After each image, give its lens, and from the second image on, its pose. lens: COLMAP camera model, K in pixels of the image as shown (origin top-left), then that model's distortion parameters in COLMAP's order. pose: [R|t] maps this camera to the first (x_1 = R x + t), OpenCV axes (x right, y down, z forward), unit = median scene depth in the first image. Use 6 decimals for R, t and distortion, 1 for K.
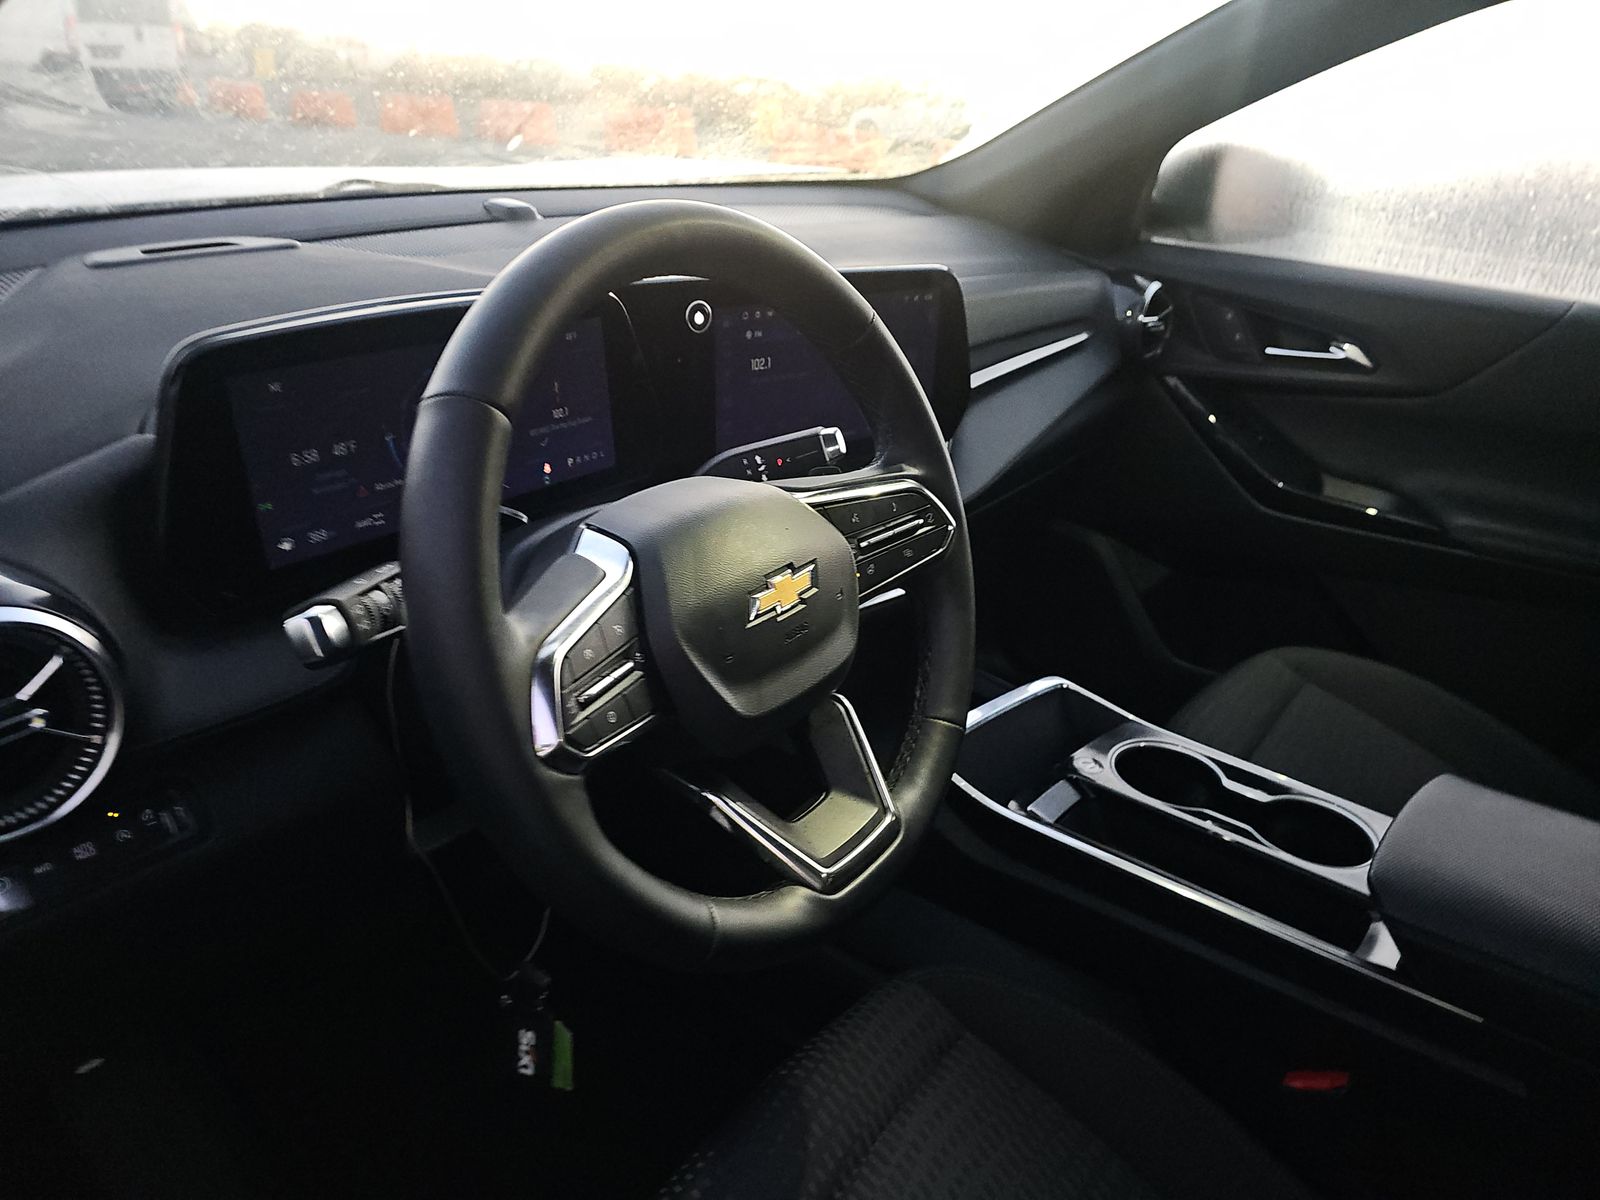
lens RADIAL K [[1060.3, 0, 804.0], [0, 1060.3, 559.6], [0, 0, 1]] dist [0.075310, -0.082521]
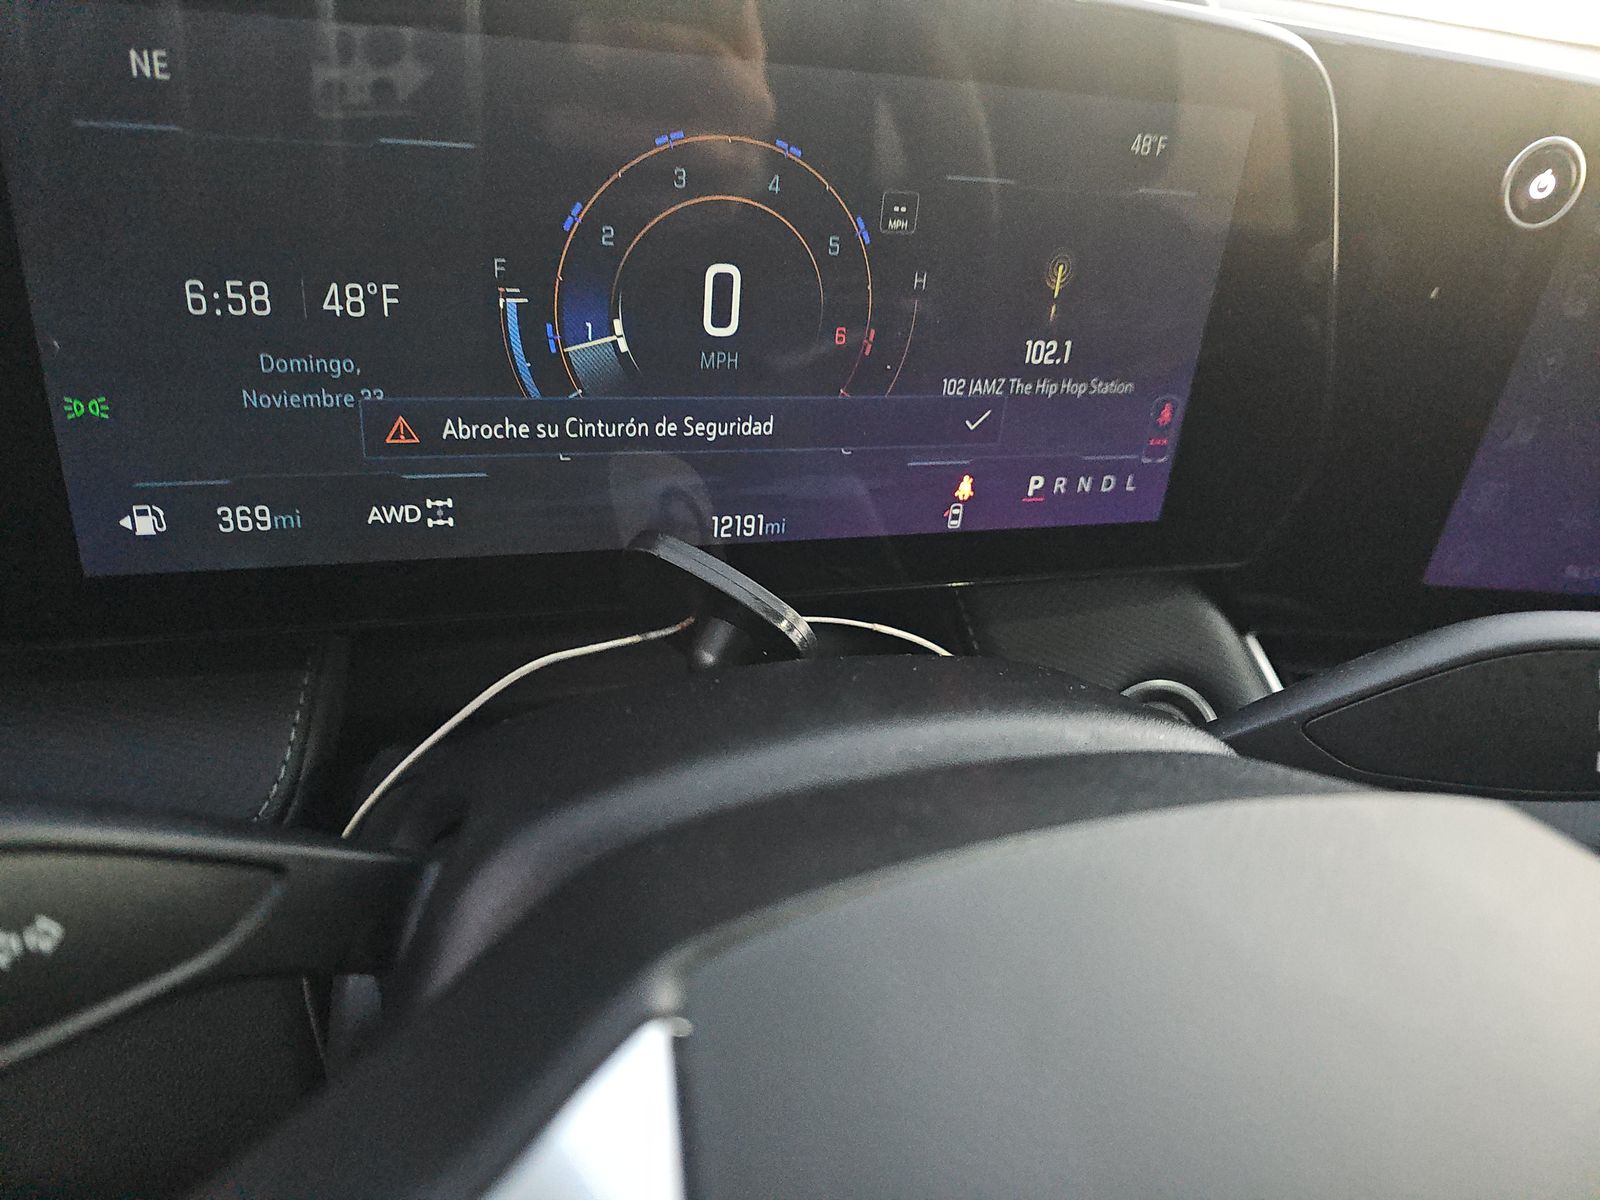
lens RADIAL K [[1079.9, 0, 831.5], [0, 1079.9, 599.6], [0, 0, 1]] dist [0.056066, -0.093612]
pose [[0.820556, 0.342472, -0.457603, -0.099778], [-0.300088, 0.939526, 0.165038, -0.107212], [0.486451, 0.001898, 0.873706, 0.705912]]
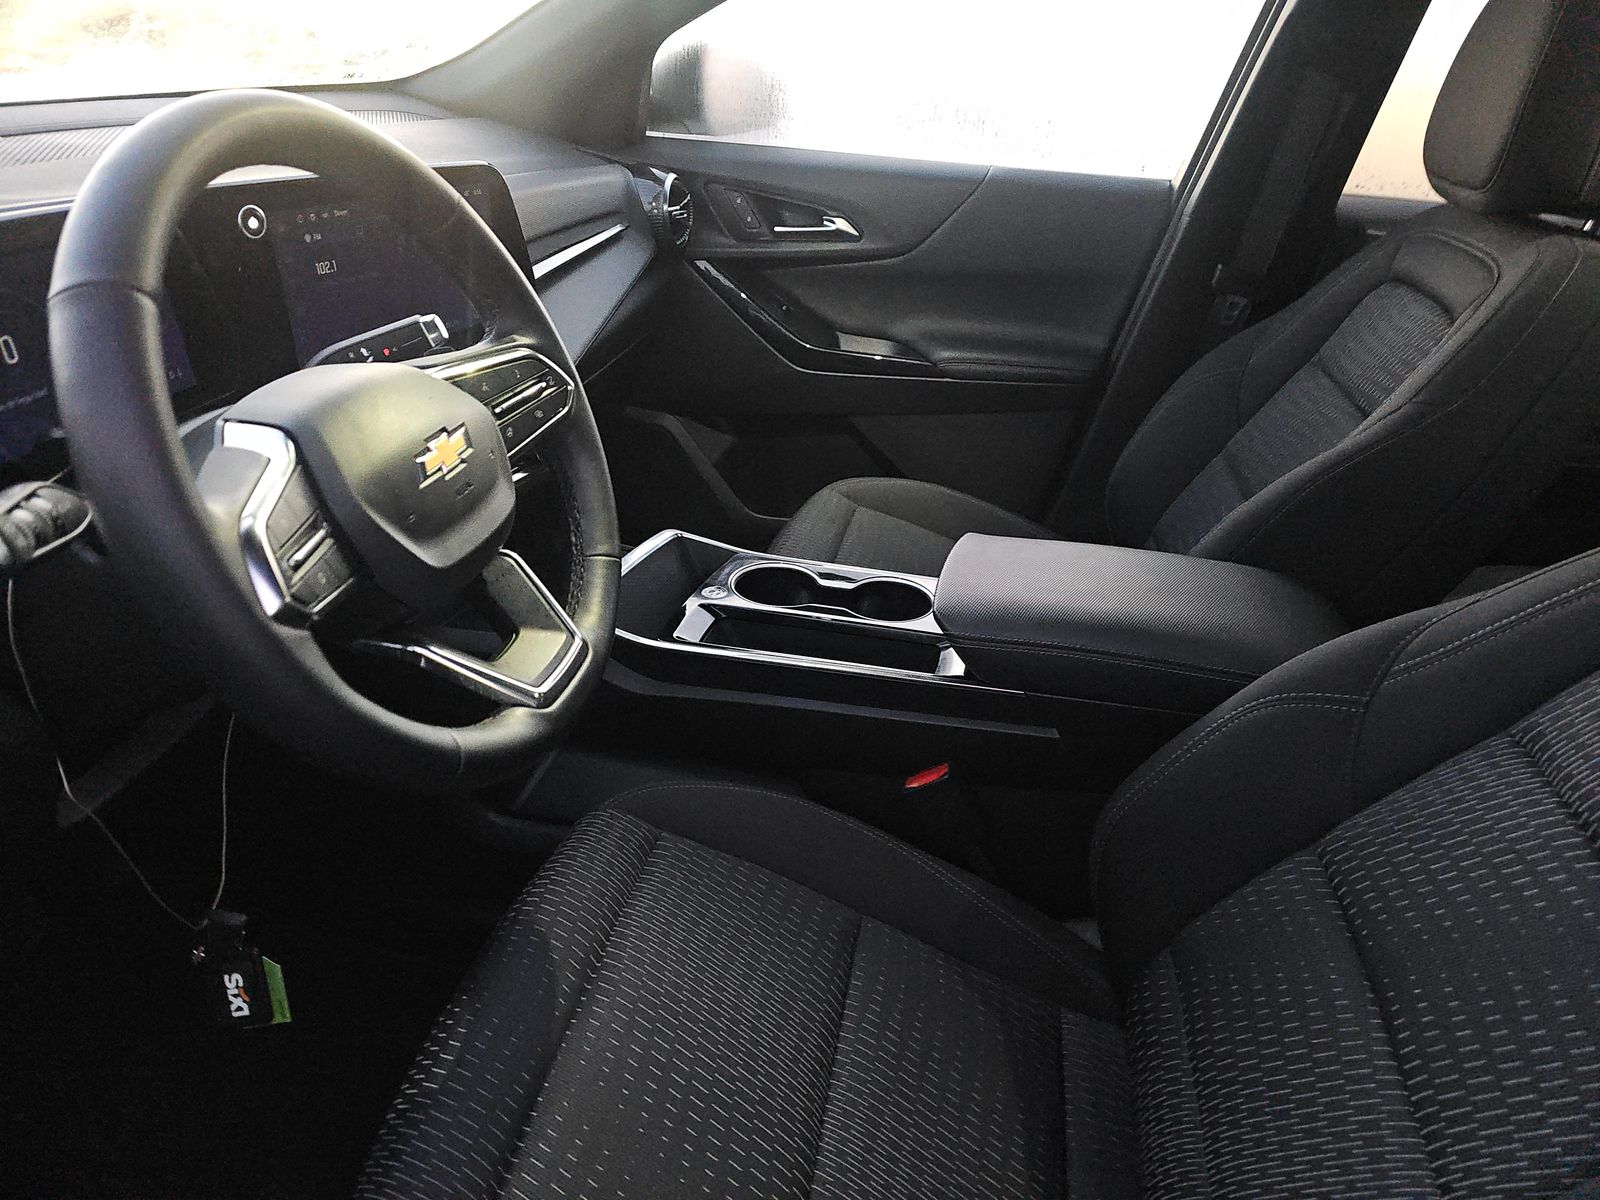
lens RADIAL K [[1060.3, 0, 804.0], [0, 1060.3, 559.6], [0, 0, 1]] dist [0.075310, -0.082521]
pose [[0.898295, -0.208327, 0.386867, -0.111320], [0.181393, 0.977754, 0.105329, 0.073083], [-0.400204, -0.024441, 0.916100, -0.122589]]
